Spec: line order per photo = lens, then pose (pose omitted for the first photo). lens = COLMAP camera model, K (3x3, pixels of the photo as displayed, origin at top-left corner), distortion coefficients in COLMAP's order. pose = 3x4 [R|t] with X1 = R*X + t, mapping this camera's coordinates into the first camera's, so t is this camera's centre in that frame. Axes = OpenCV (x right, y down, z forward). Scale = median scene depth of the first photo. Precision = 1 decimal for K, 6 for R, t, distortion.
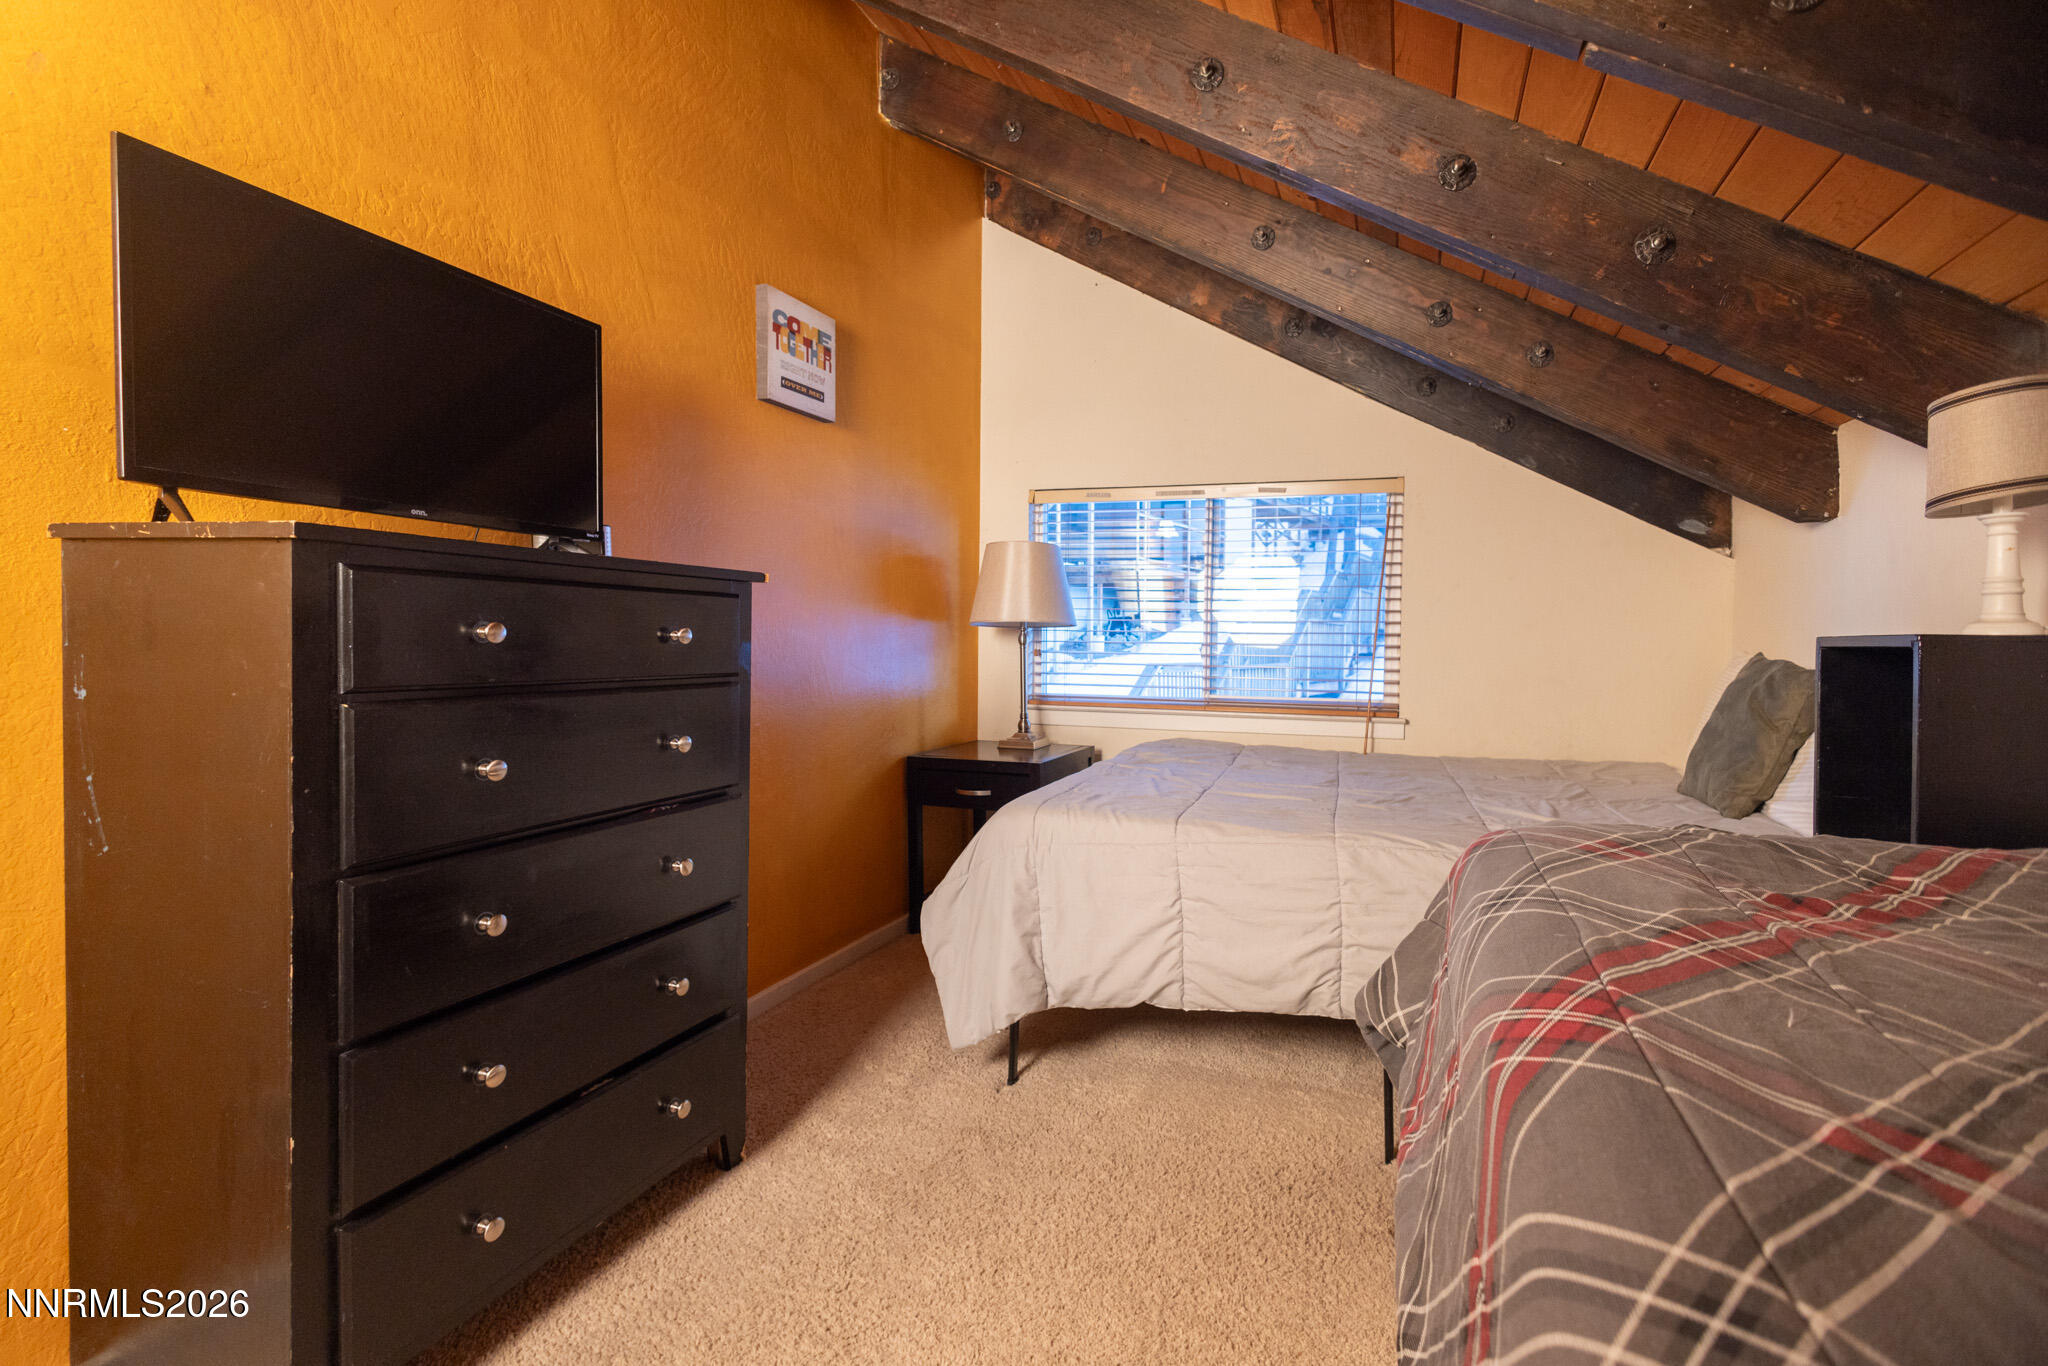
lens RADIAL K [[878.6, 0, 1025.3], [0, 878.6, 645.6], [0, 0, 1]] dist [0.000468, -0.000031]
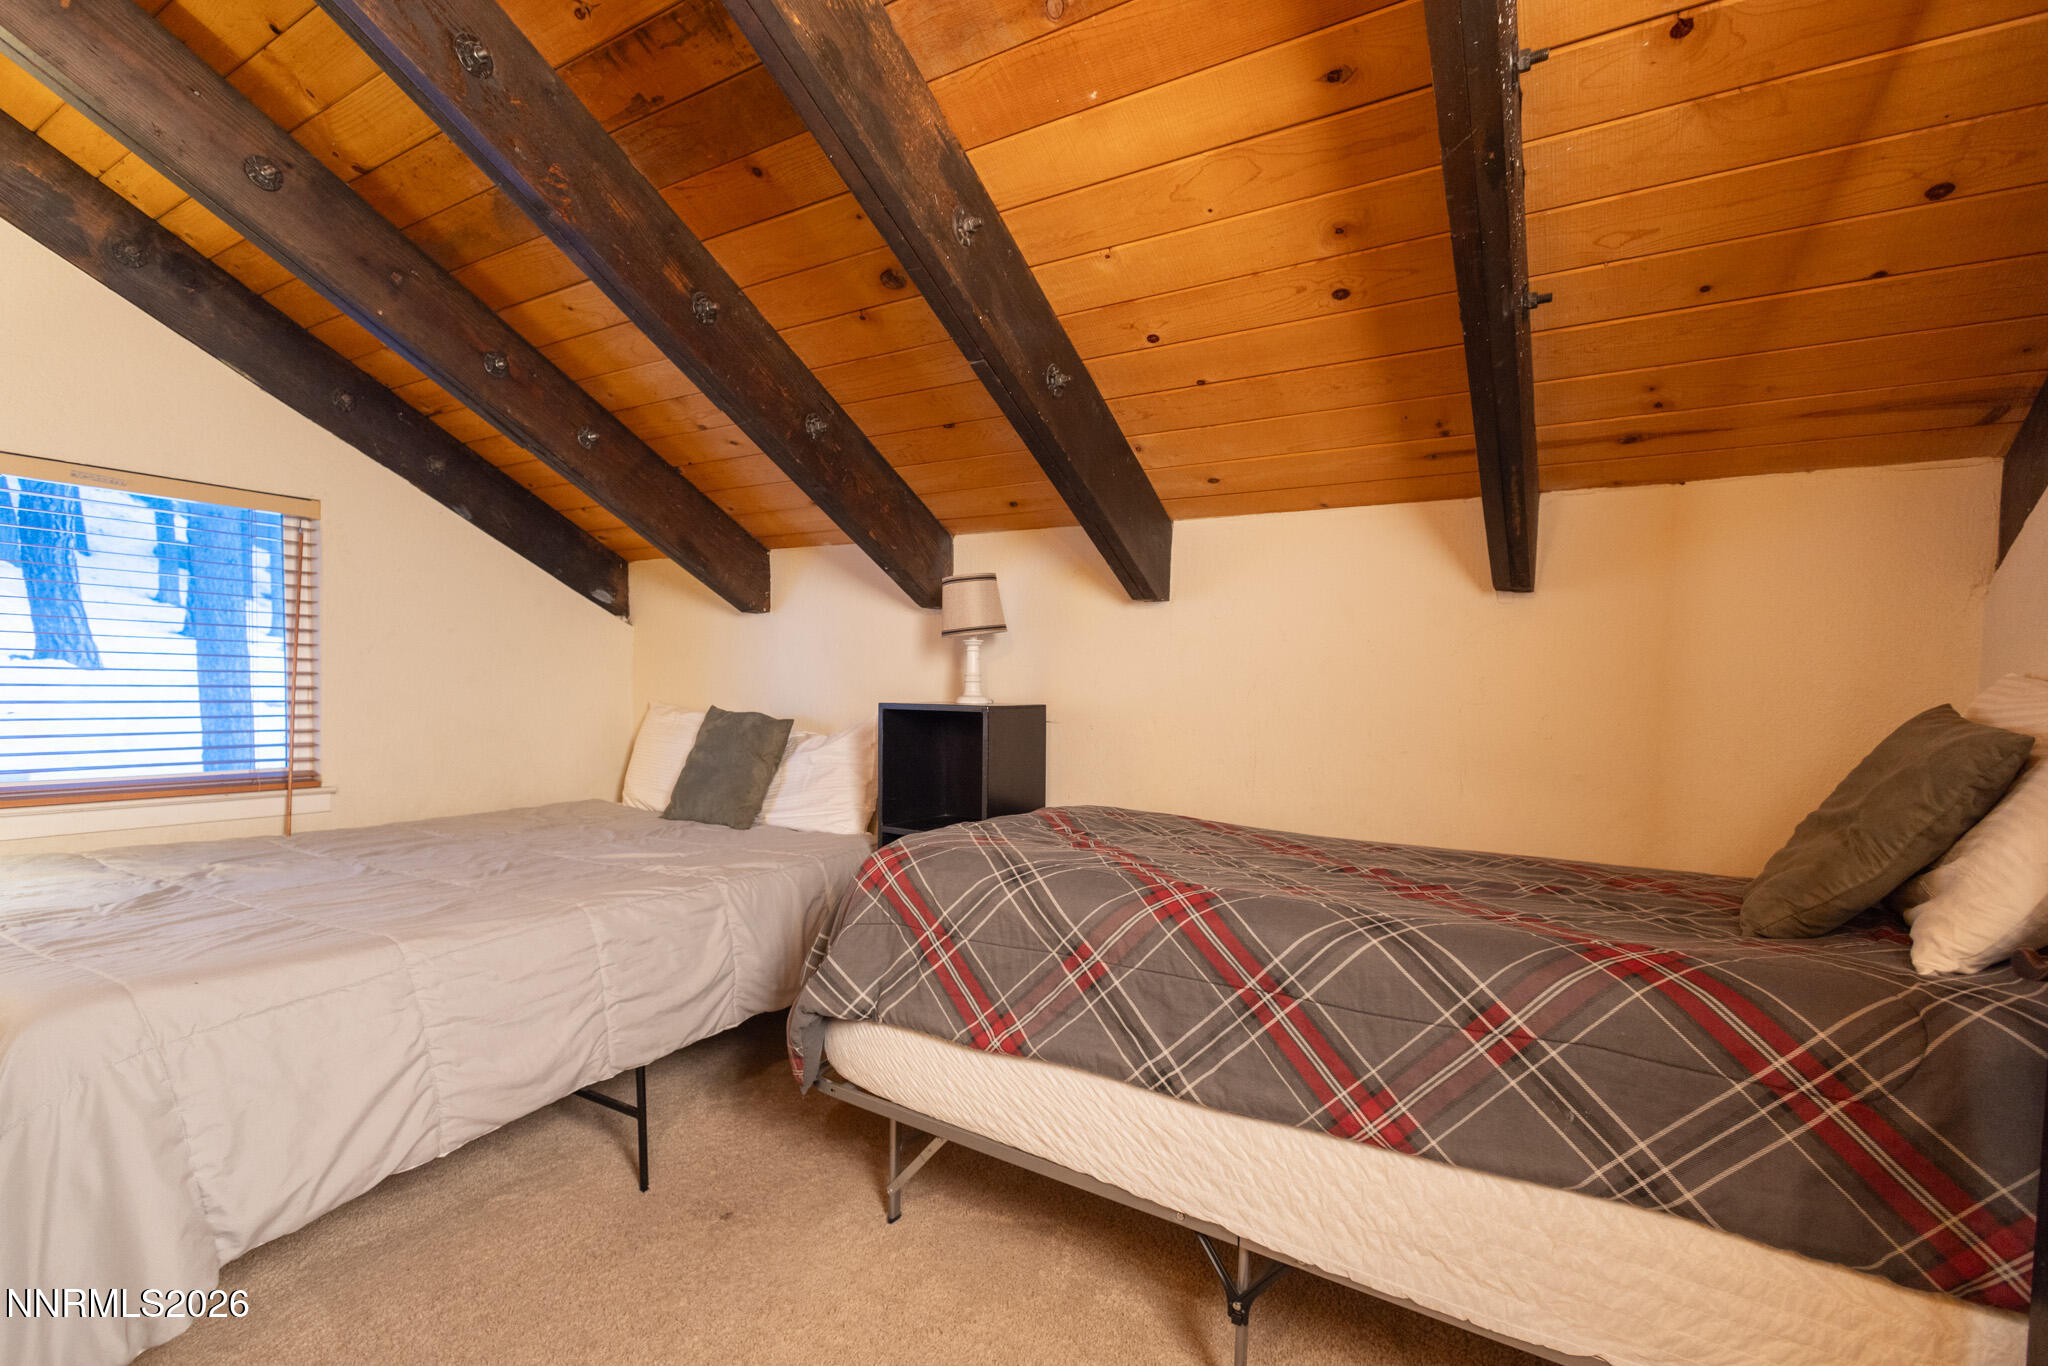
lens RADIAL K [[959.8, 0, 1004.5], [0, 959.8, 694.2], [0, 0, 1]] dist [0.002935, -0.000036]
pose [[0.256597, -0.016499, 0.966378, -0.349394], [-0.000626, 0.999851, 0.017237, -0.026607], [-0.966518, -0.005028, 0.256548, 0.152630]]
